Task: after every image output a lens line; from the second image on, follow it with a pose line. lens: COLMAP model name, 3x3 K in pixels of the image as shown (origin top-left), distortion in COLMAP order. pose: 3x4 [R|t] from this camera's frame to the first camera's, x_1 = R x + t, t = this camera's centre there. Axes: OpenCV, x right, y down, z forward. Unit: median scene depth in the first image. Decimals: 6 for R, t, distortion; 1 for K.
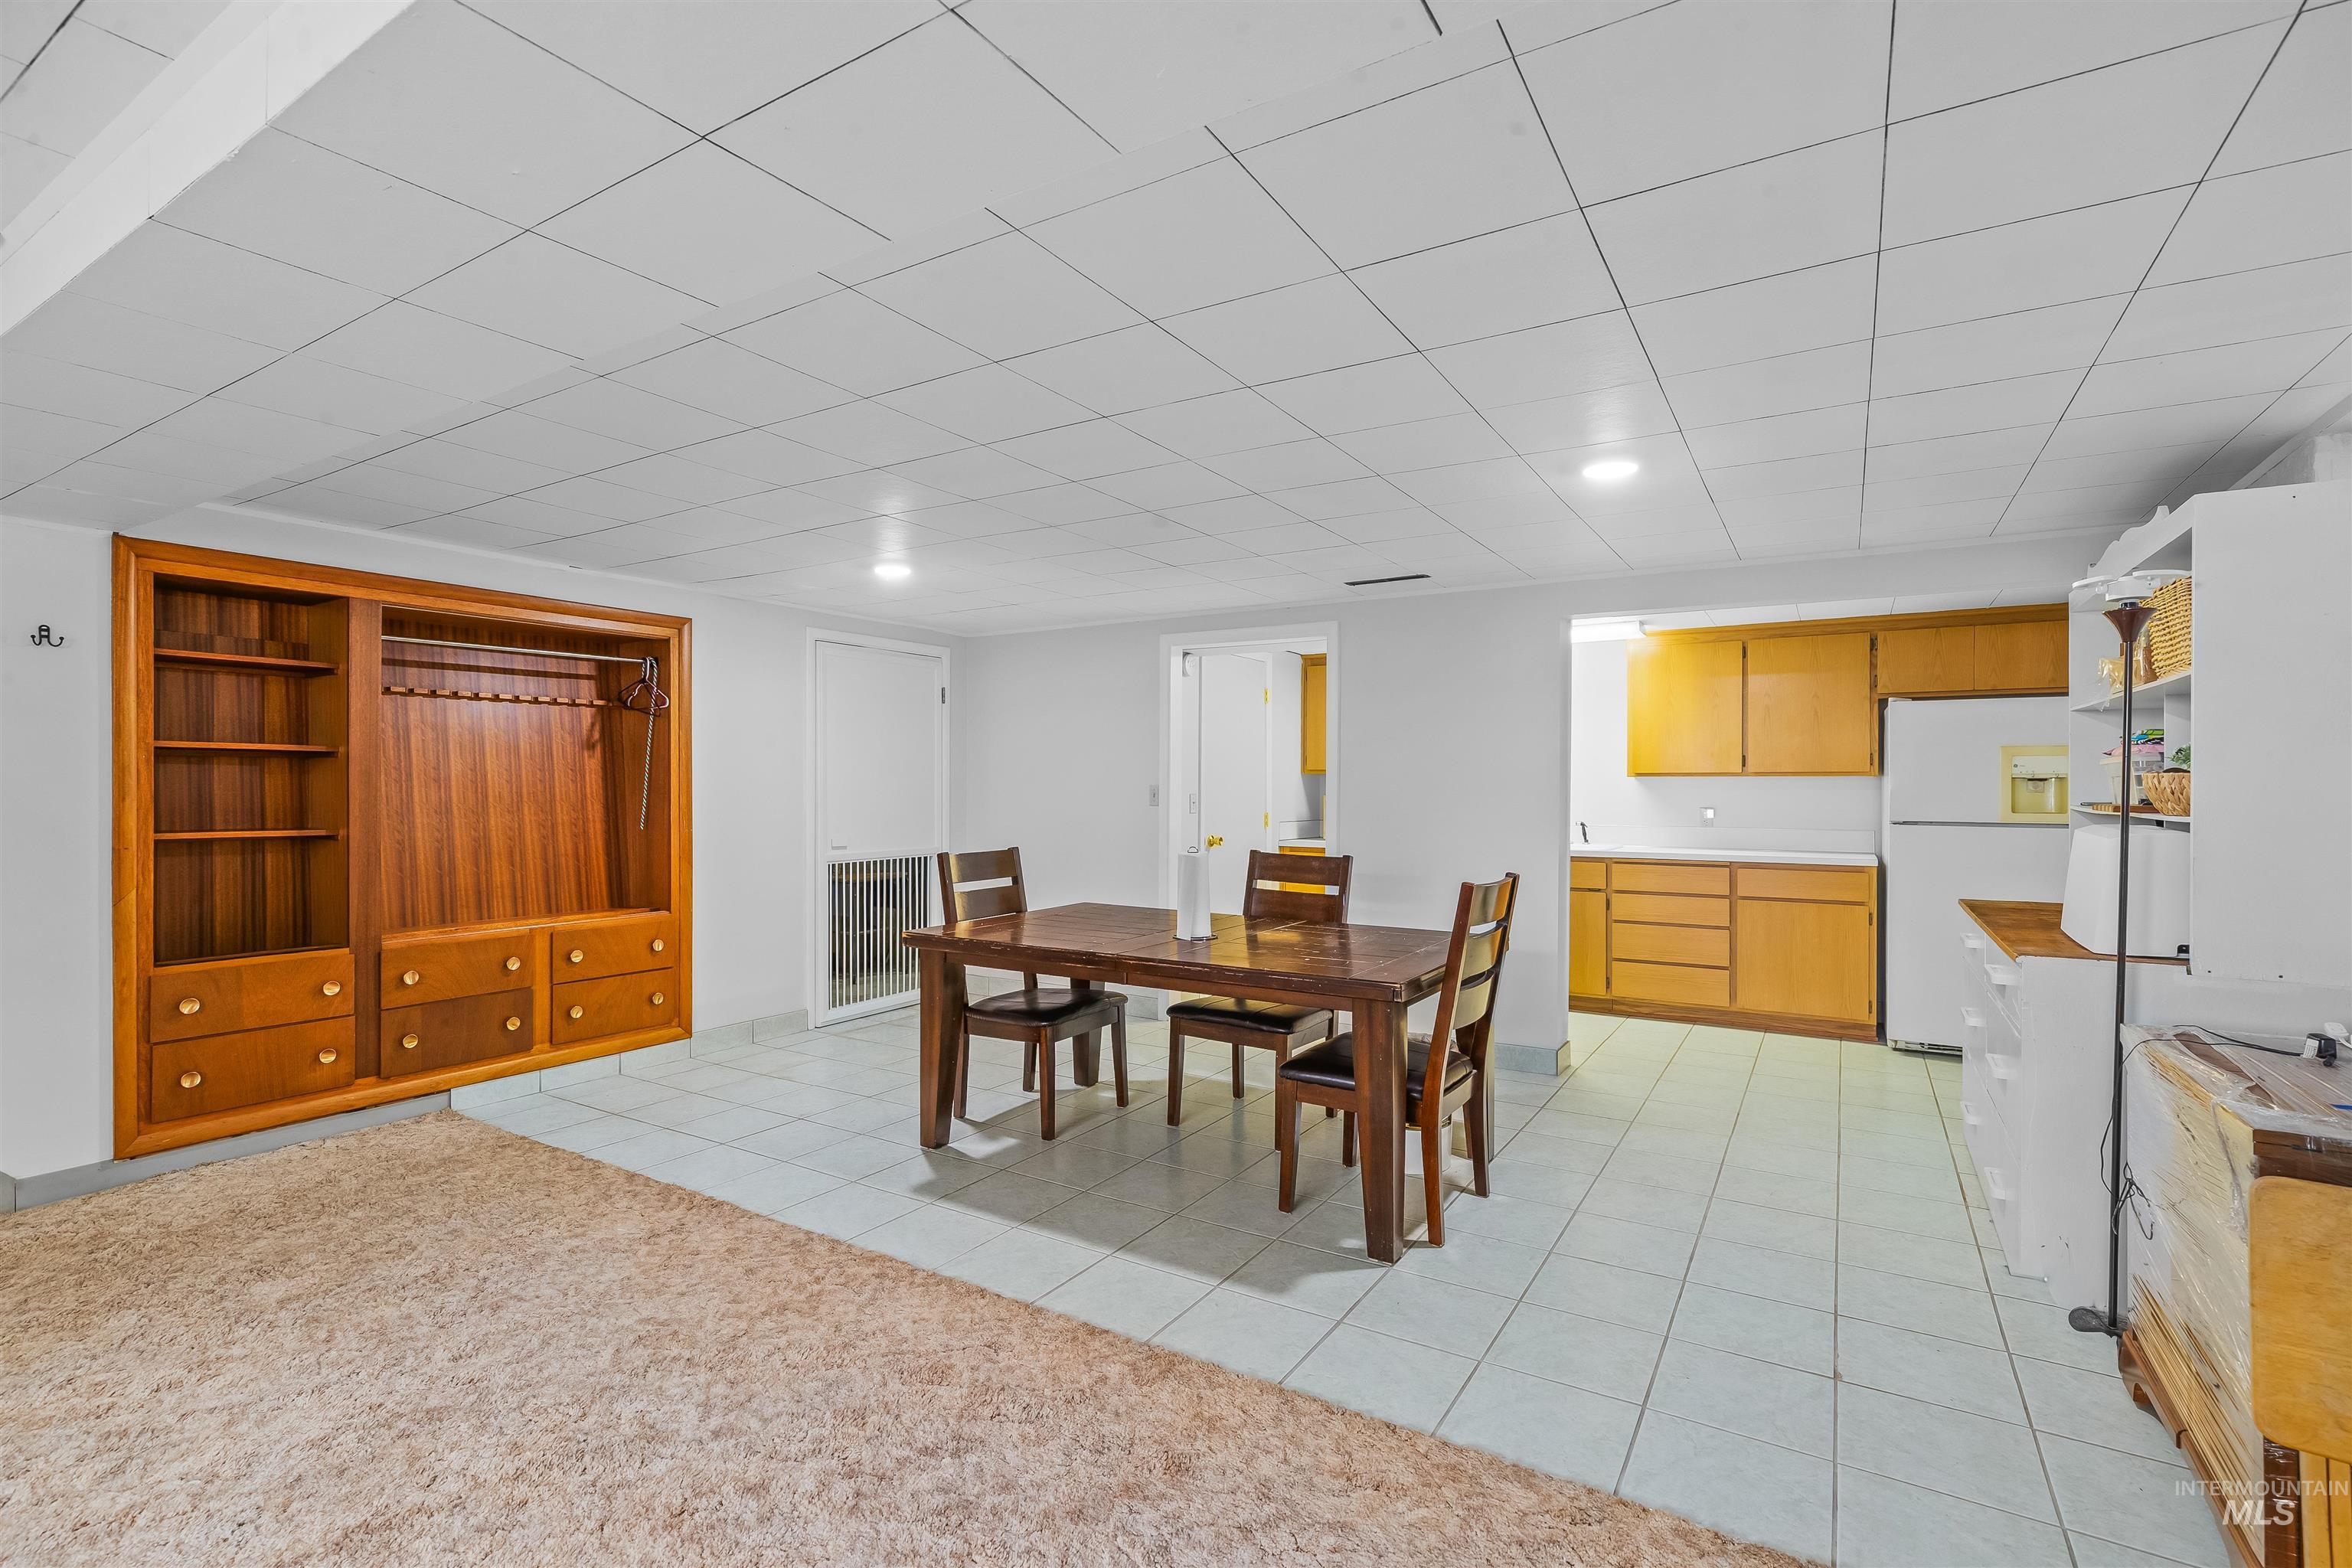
lens RADIAL K [[1070.0, 0, 1187.6], [0, 1070.0, 784.6], [0, 0, 1]] dist [0.000246, 0.000780]
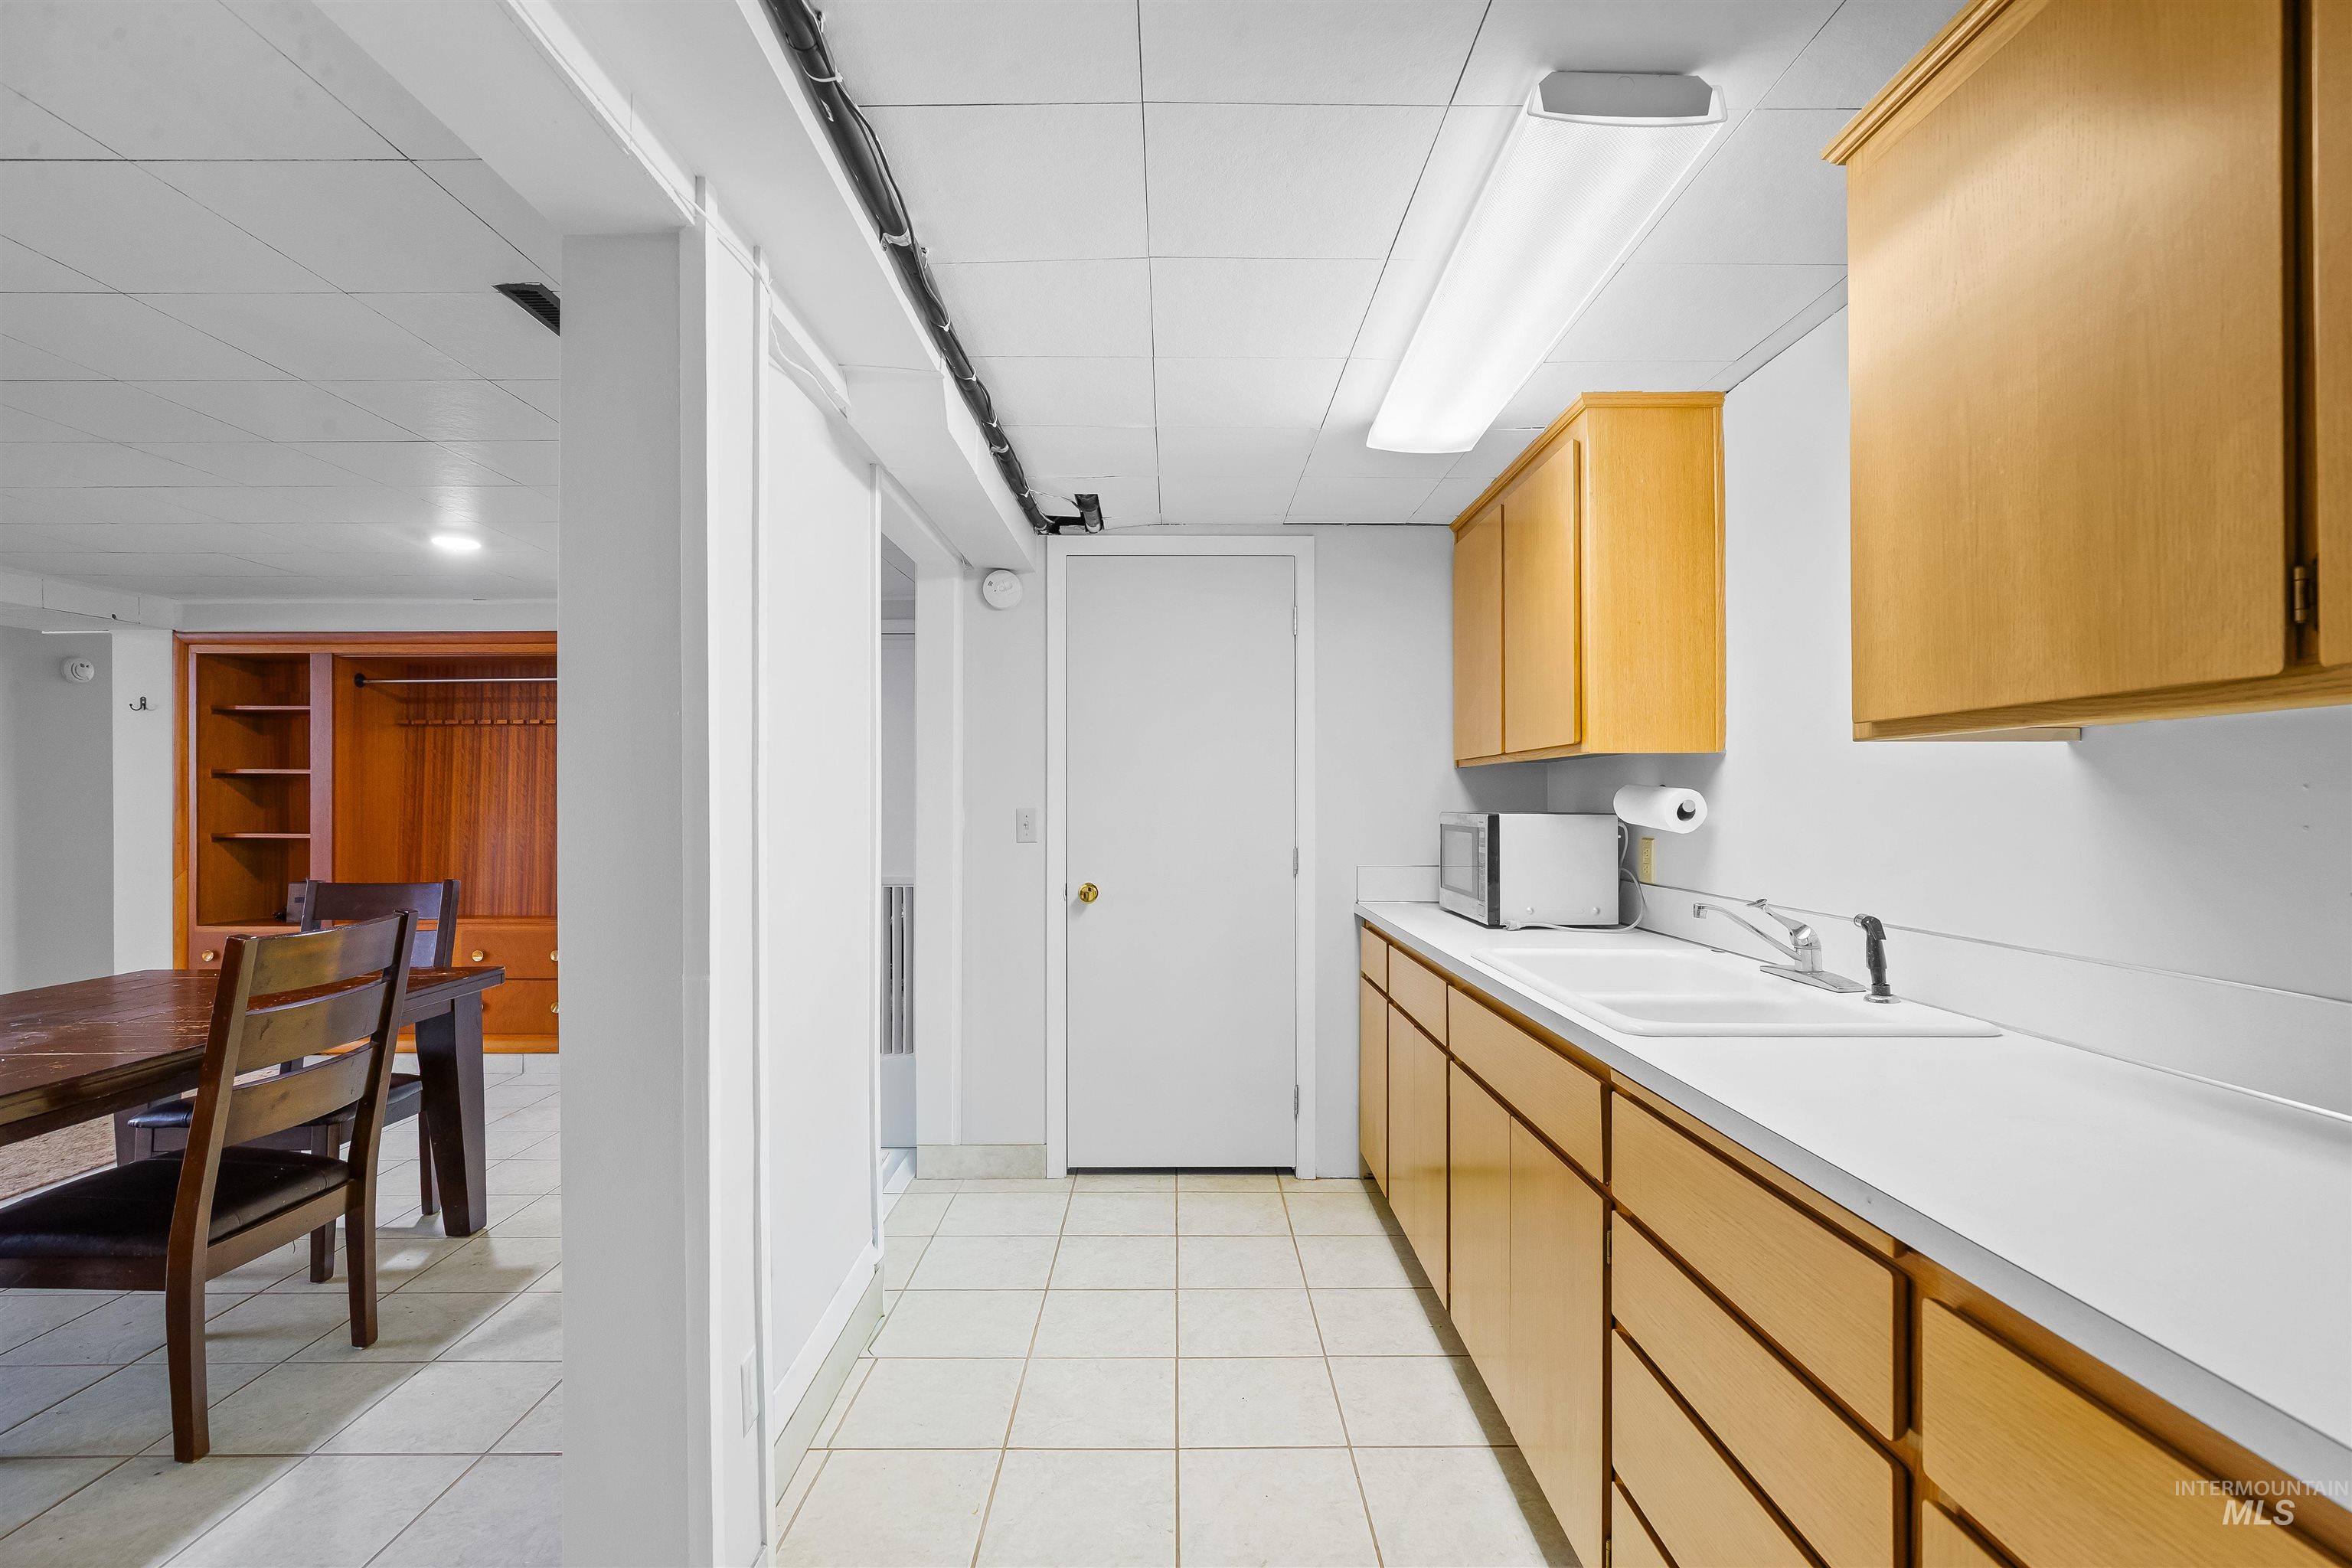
lens RADIAL K [[1070.0, 0, 1186.6], [0, 1070.0, 791.8], [0, 0, 1]] dist [0.000246, 0.000780]
pose [[0.529420, -0.010872, -0.848290, 0.589383], [0.005189, 0.999941, -0.009578, 0.005790], [0.848344, 0.000669, 0.529445, 0.826664]]
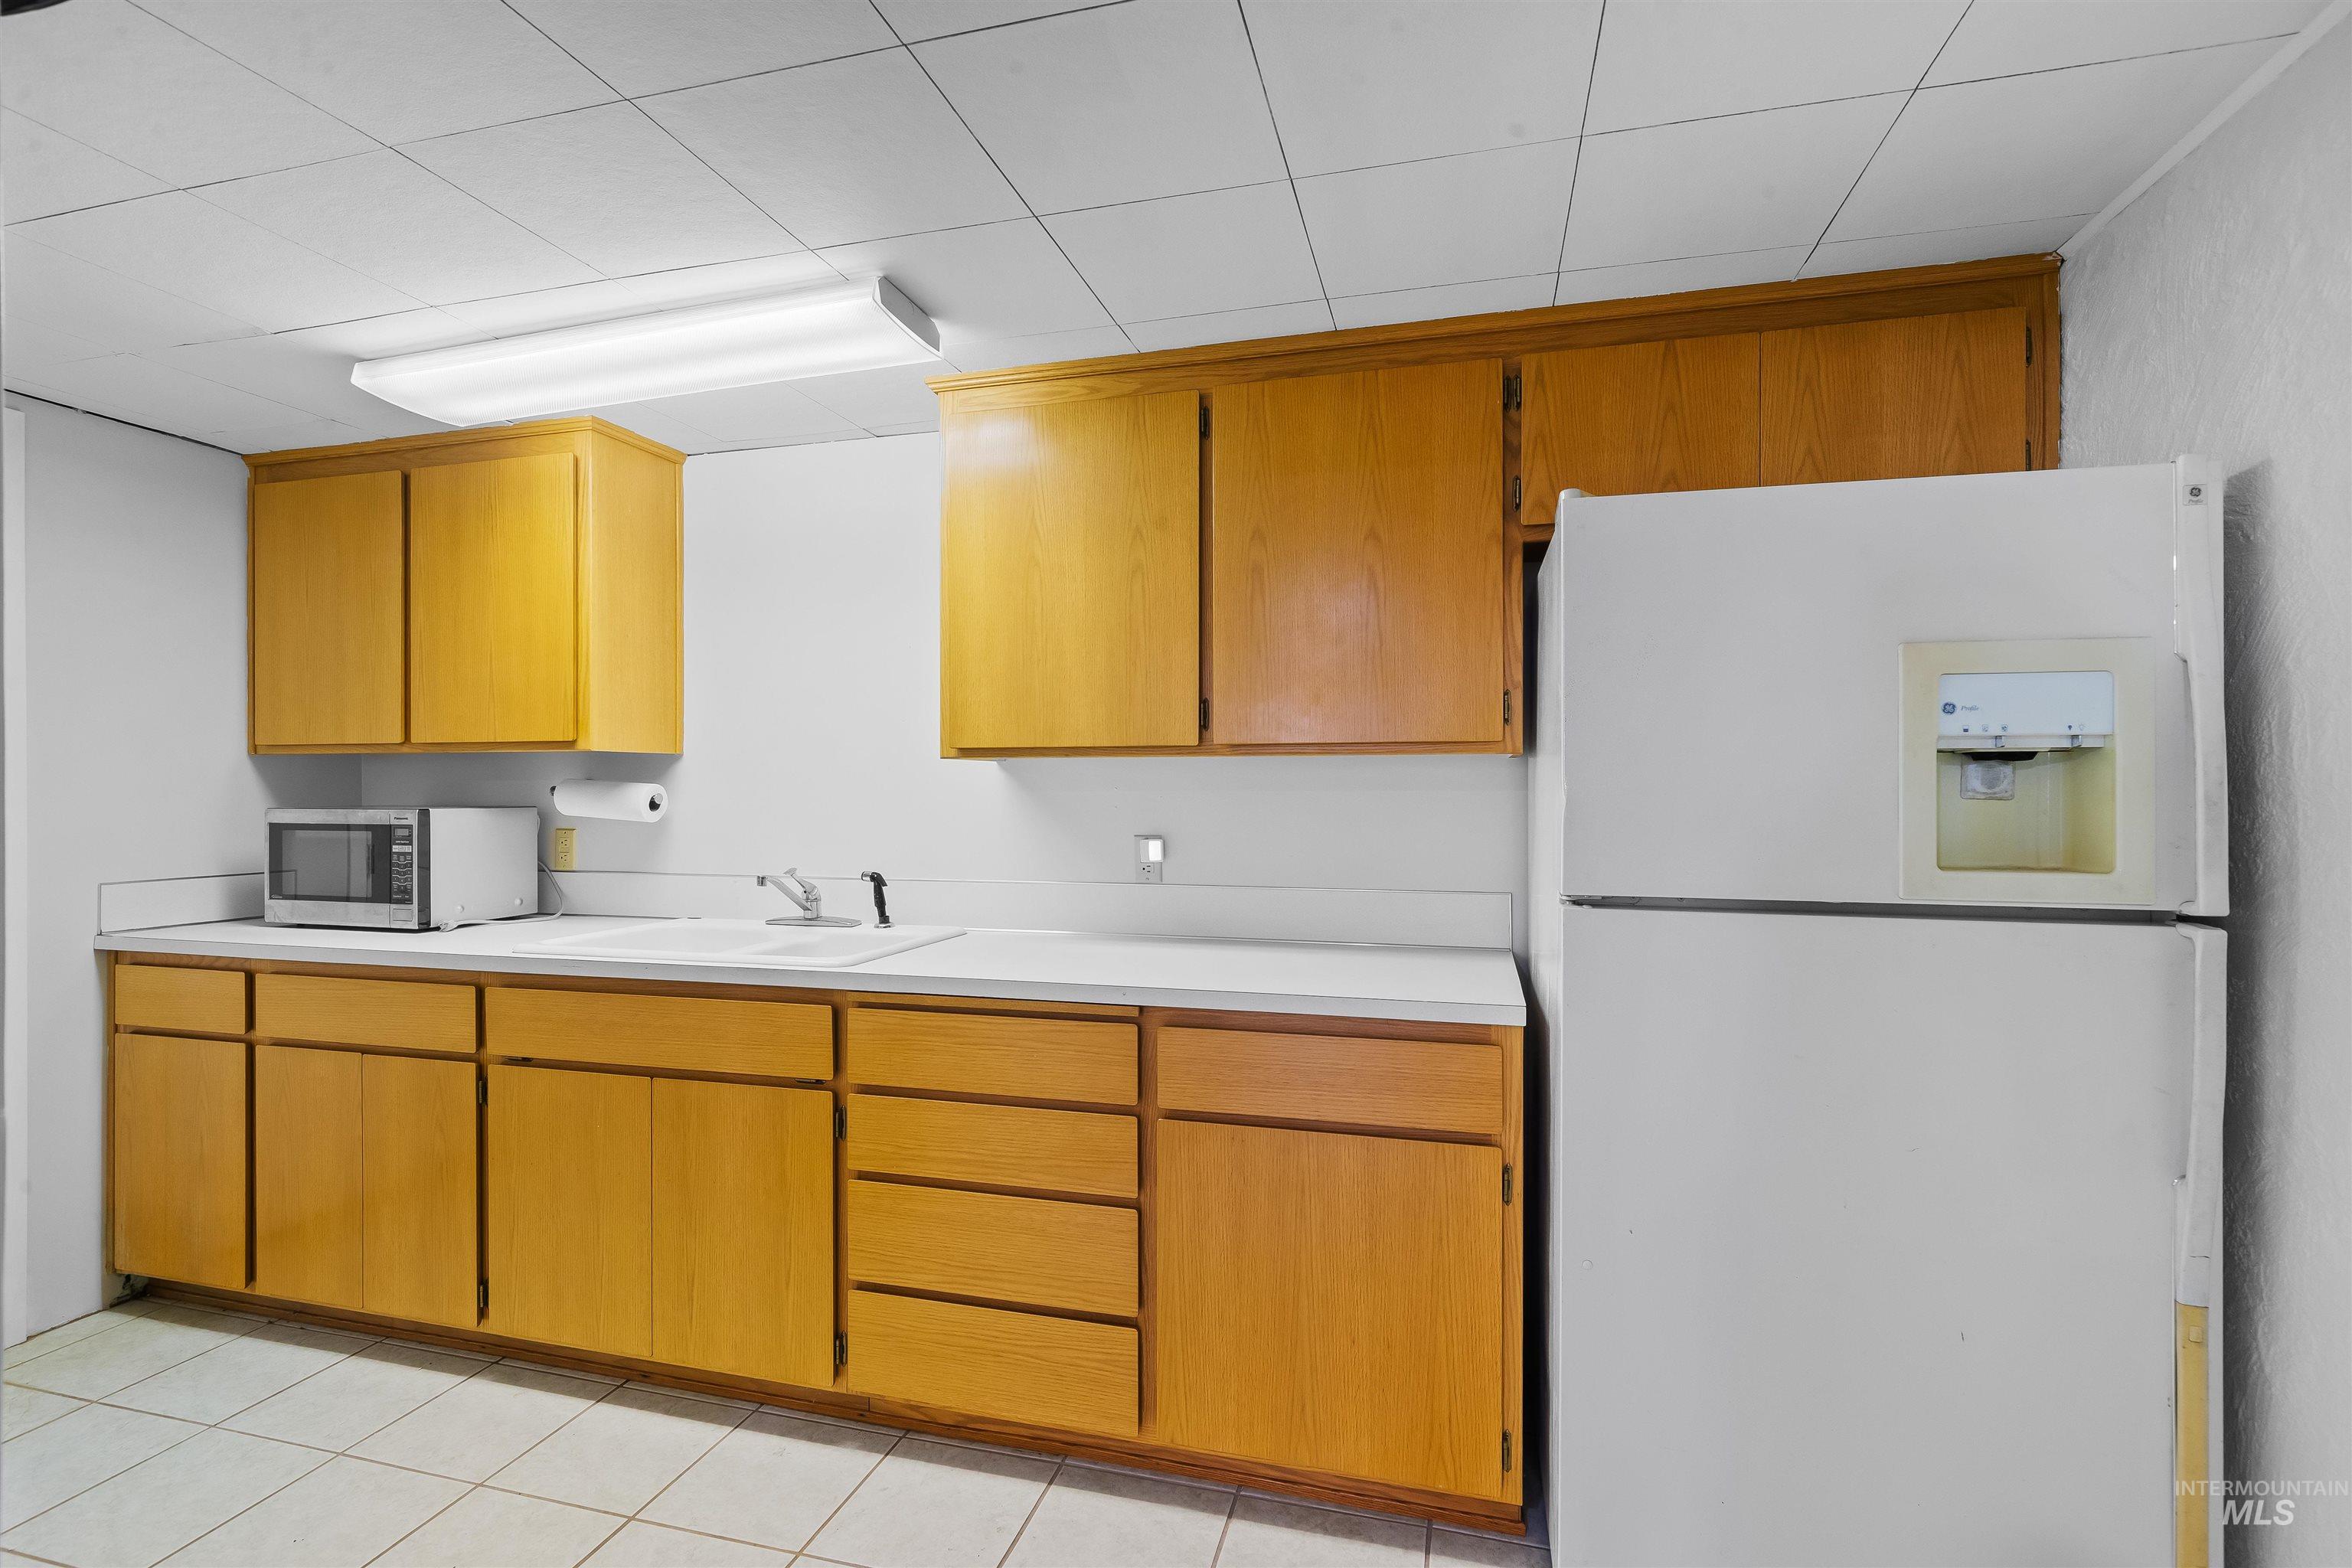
lens RADIAL K [[1070.0, 0, 1184.4], [0, 1070.0, 785.6], [0, 0, 1]] dist [0.000246, 0.000780]
pose [[0.962237, -0.003619, 0.272188, 0.431743], [0.003184, 0.999993, 0.002039, 0.001998], [-0.272193, -0.001095, 0.962242, 0.675936]]
